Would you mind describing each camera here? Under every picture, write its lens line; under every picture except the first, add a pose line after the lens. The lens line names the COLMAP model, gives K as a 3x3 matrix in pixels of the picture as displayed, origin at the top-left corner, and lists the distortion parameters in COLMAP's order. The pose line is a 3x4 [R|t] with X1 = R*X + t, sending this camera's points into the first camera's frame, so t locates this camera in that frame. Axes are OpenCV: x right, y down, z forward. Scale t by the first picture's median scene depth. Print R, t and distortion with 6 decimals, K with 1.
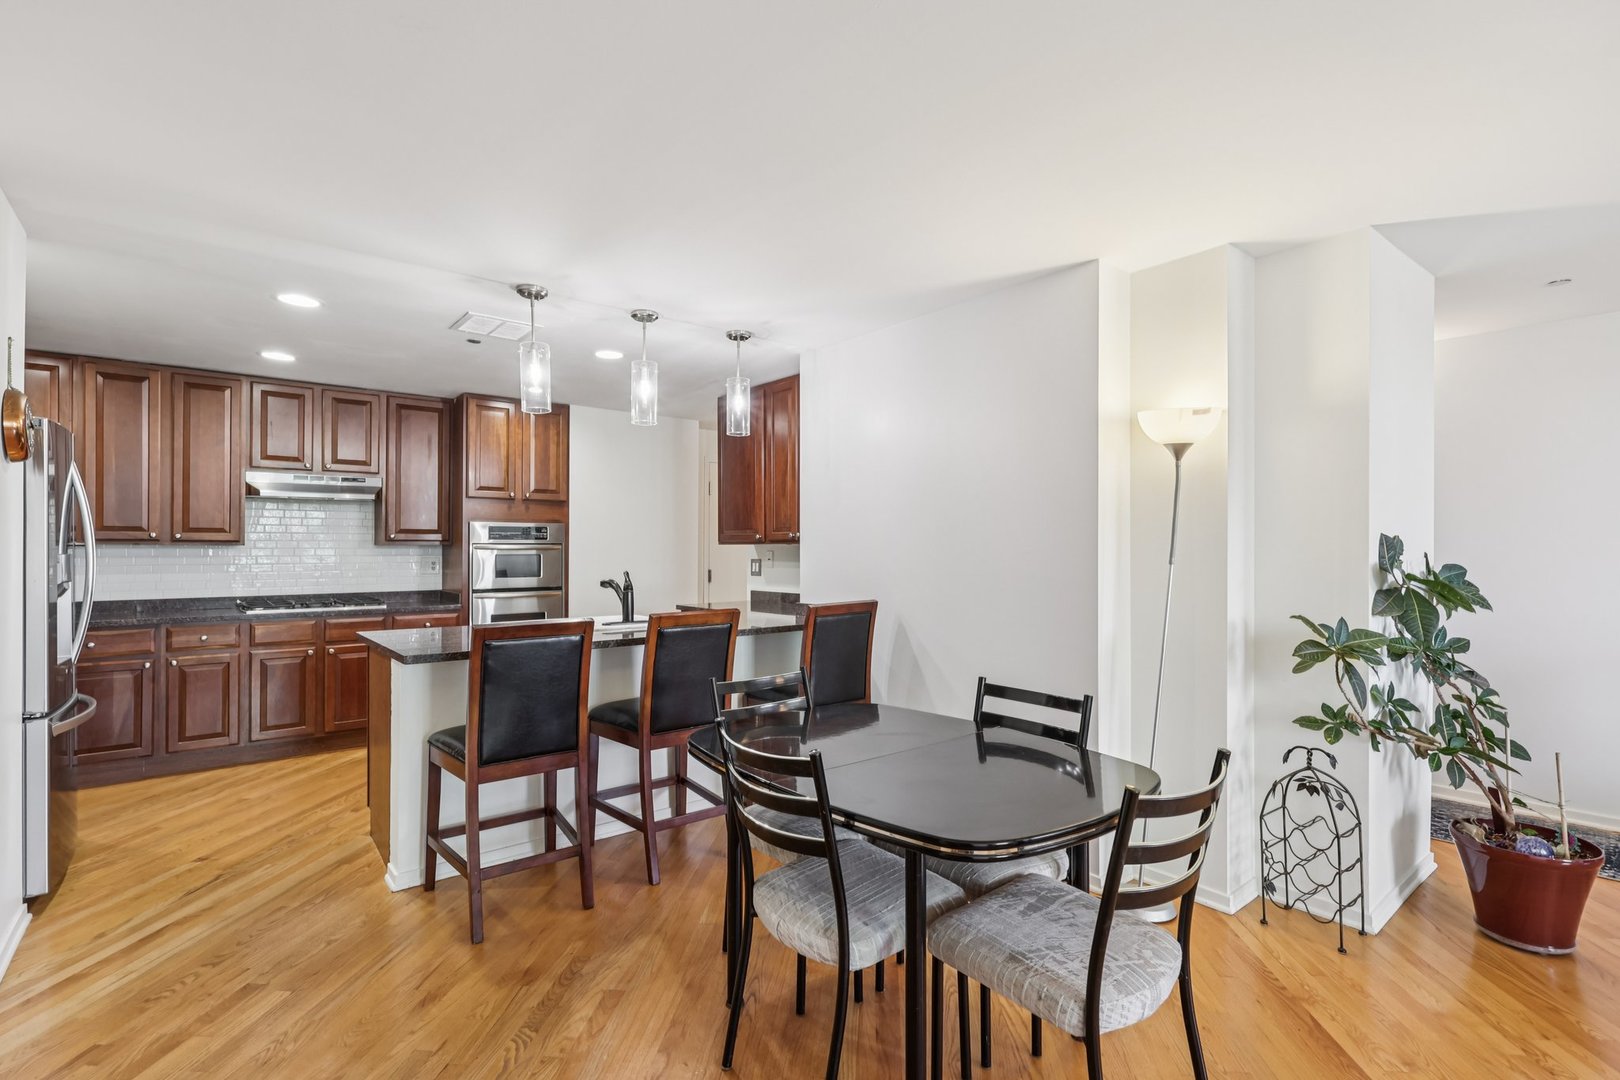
lens RADIAL K [[761.2, 0, 816.2], [0, 761.2, 549.6], [0, 0, 1]] dist [0.001163, 0.002673]
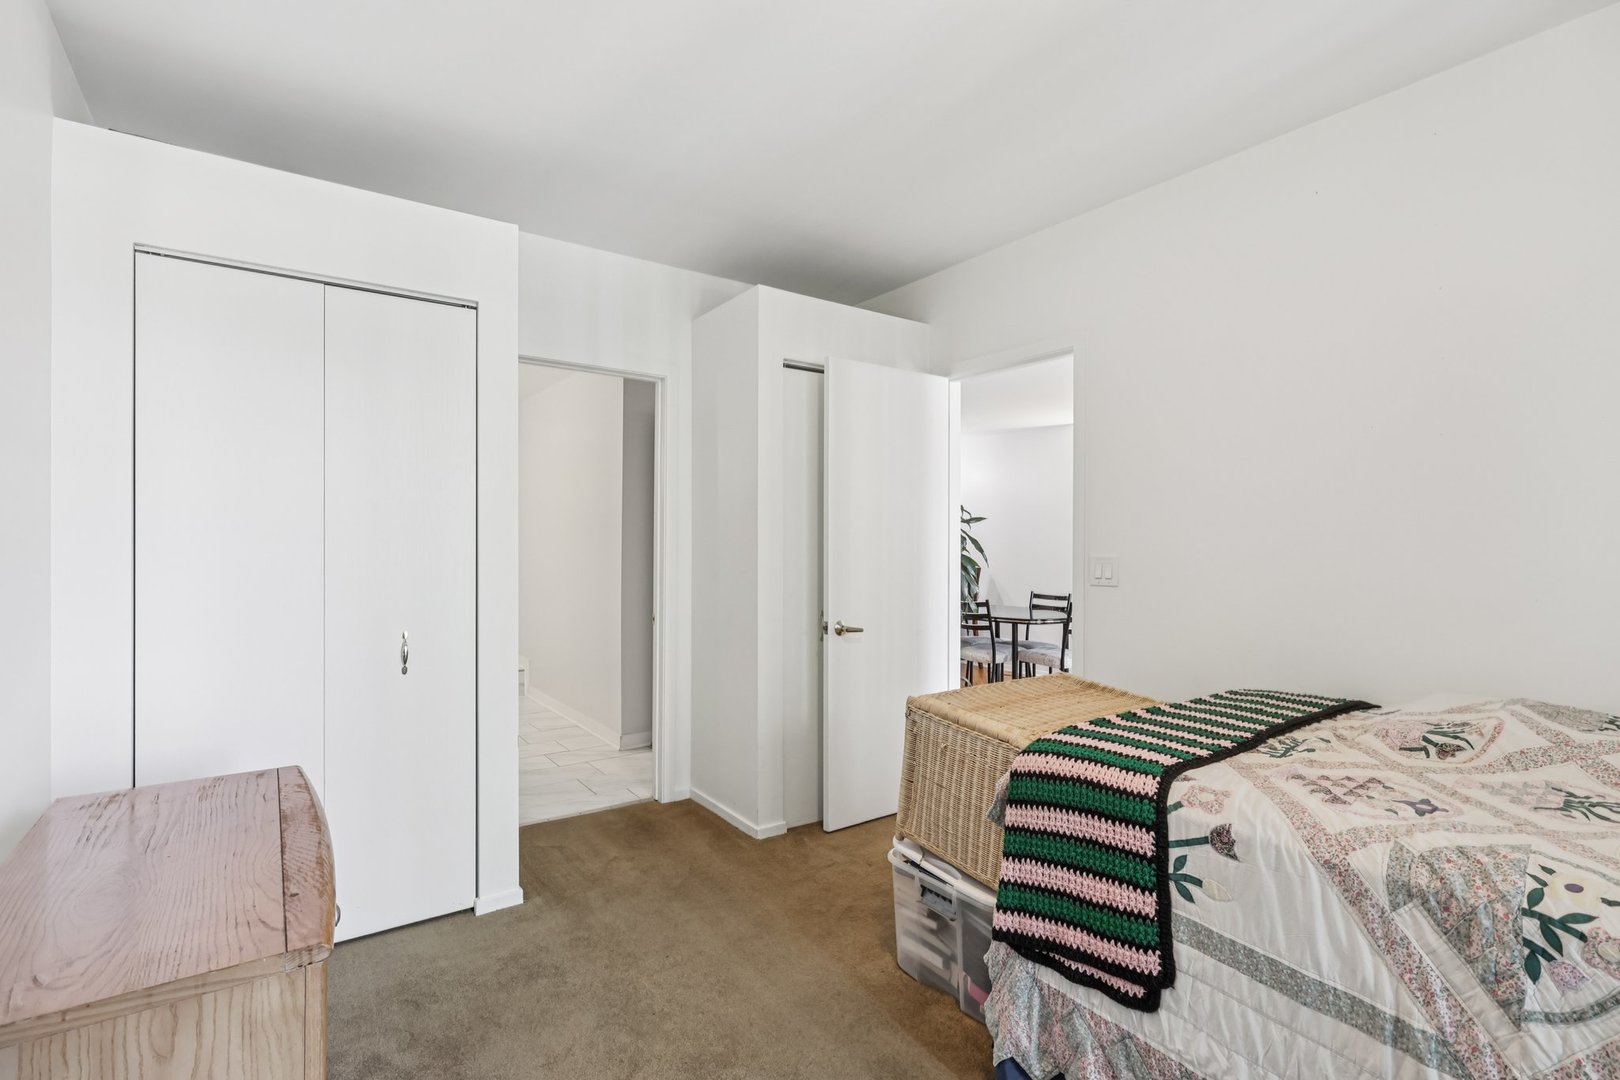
lens RADIAL K [[761.2, 0, 811.8], [0, 761.2, 542.1], [0, 0, 1]] dist [0.001163, 0.002673]
pose [[0.998438, -0.003827, -0.055744, -0.516086], [0.003699, 0.999990, -0.002402, -0.004889], [0.055753, 0.002192, 0.998442, -2.185314]]
